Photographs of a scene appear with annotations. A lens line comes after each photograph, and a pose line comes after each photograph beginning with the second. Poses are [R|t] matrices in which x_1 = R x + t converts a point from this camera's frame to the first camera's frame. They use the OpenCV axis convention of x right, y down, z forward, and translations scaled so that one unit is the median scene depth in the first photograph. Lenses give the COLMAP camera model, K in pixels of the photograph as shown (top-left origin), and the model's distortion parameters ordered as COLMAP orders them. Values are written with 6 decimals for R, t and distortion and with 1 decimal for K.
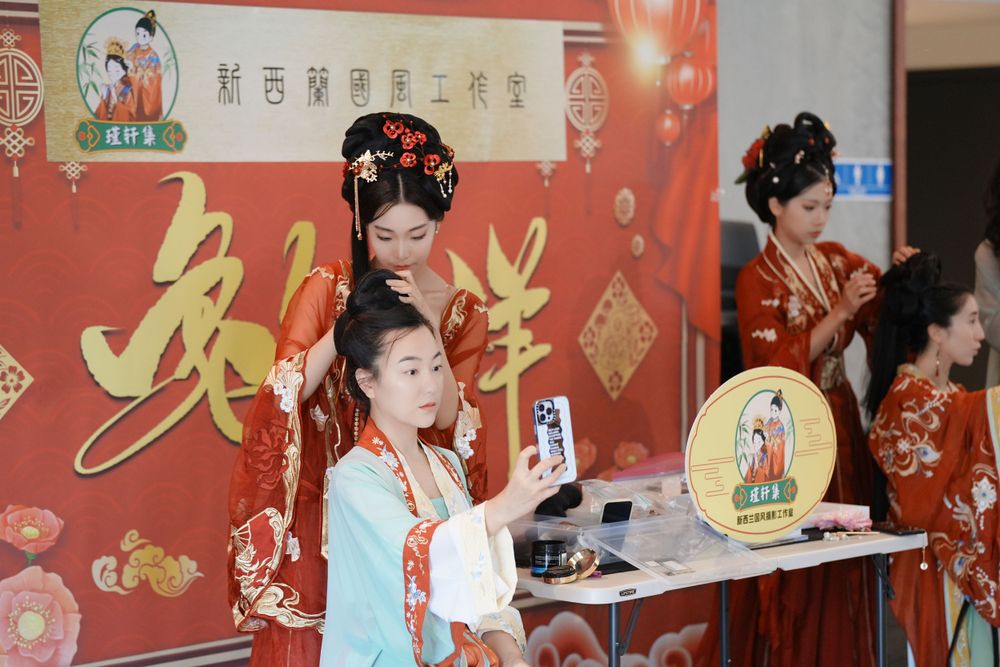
lens RADIAL K [[2741.0, 0, 500.0], [0, 2741.0, 333.5], [0, 0, 1]] dist [0.347929, 0.612148]
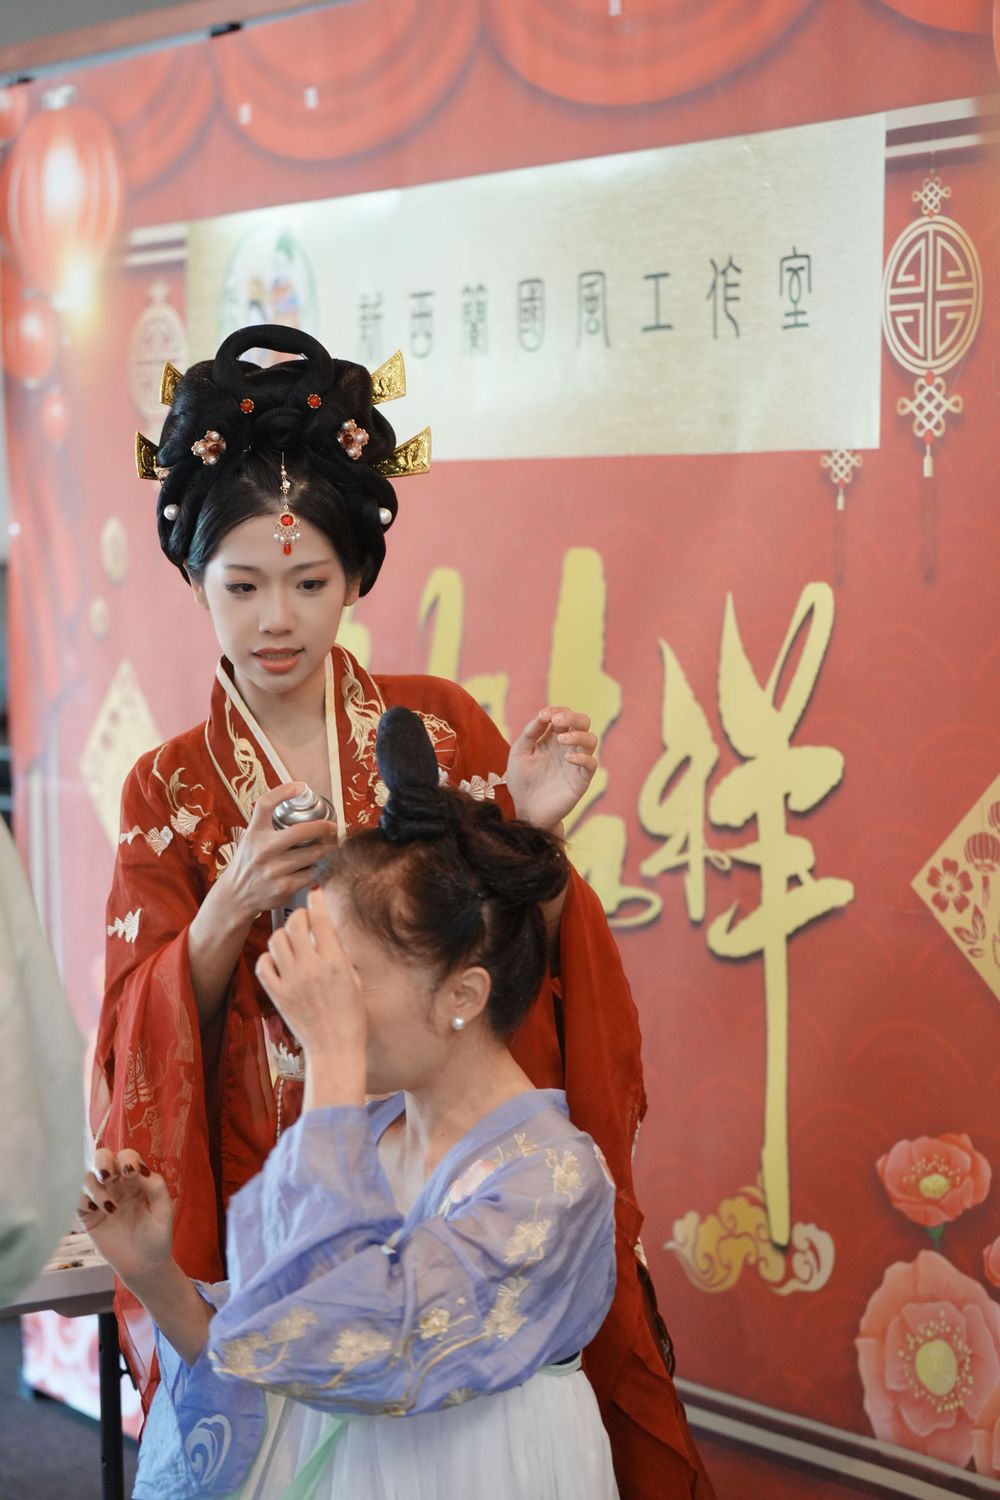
lens RADIAL K [[3422.7, 0, 500.0], [0, 3422.7, 750.0], [0, 0, 1]] dist [0.023006, 0.049062]
pose [[-0.218348, 0.085323, -0.972134, 0.598833], [-0.043695, 0.994317, 0.097084, -0.072178], [0.974892, 0.063676, -0.213379, 1.167493]]
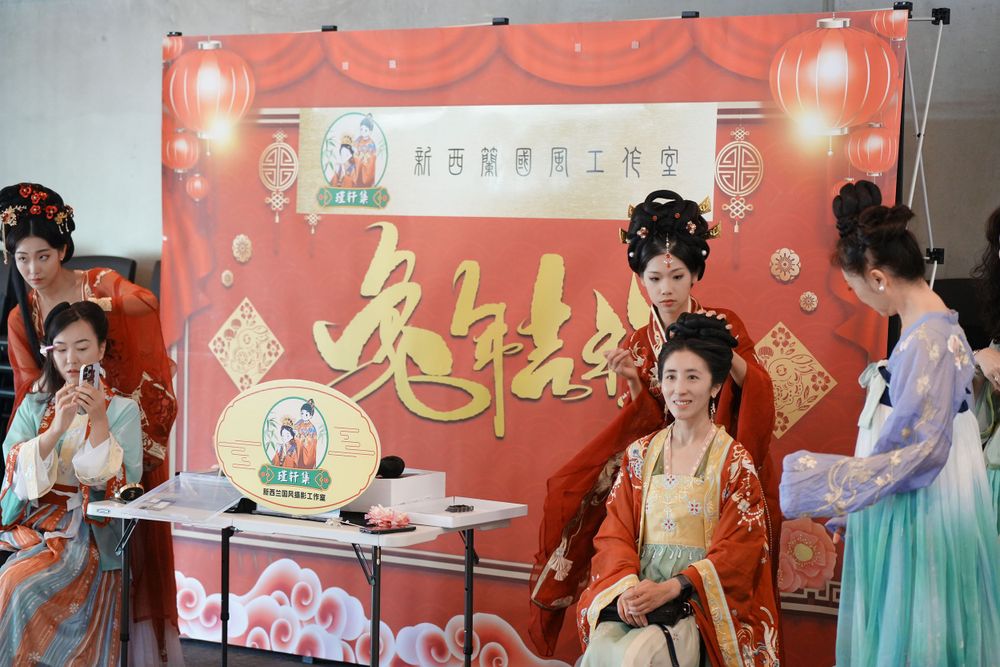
lens RADIAL K [[2380.1, 0, 500.0], [0, 2380.1, 333.5], [0, 0, 1]] dist [0.041616, 0.695541]
pose [[0.170422, 0.065208, -0.983211, 1.102749], [-0.075298, 0.995752, 0.052988, -0.068901], [0.982490, 0.065003, 0.174608, 0.816688]]
